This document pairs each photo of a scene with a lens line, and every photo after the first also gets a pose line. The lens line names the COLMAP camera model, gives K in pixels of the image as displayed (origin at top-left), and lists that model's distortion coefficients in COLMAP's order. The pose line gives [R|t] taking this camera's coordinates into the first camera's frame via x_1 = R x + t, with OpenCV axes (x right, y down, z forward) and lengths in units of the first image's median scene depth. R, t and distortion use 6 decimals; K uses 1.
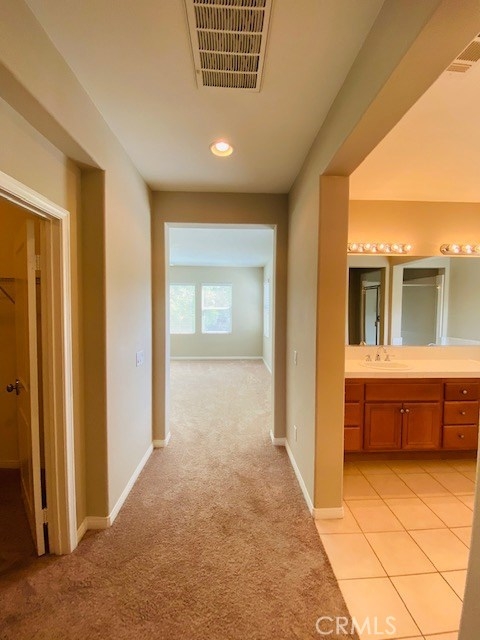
lens RADIAL K [[262.5, 0, 239.5], [0, 262.5, 318.0], [0, 0, 1]] dist [-0.001164, -0.003225]
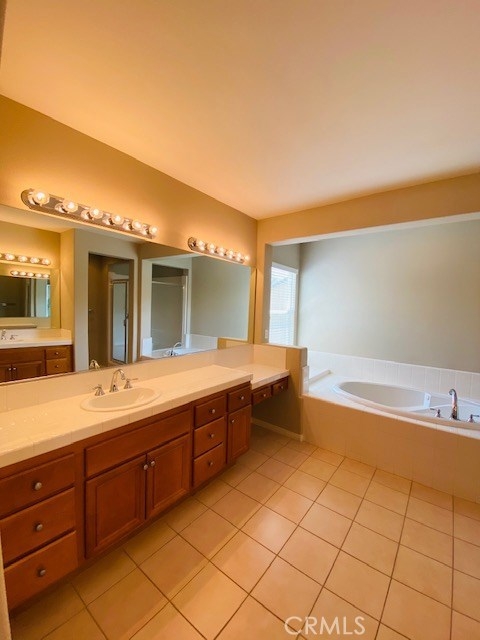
lens RADIAL K [[262.5, 0, 245.3], [0, 262.5, 319.8], [0, 0, 1]] dist [-0.001164, -0.003225]
pose [[0.629662, -0.019158, 0.776633, 0.222393], [-0.003742, 0.999609, 0.027693, -0.037591], [-0.776860, -0.020343, 0.629344, 0.322845]]
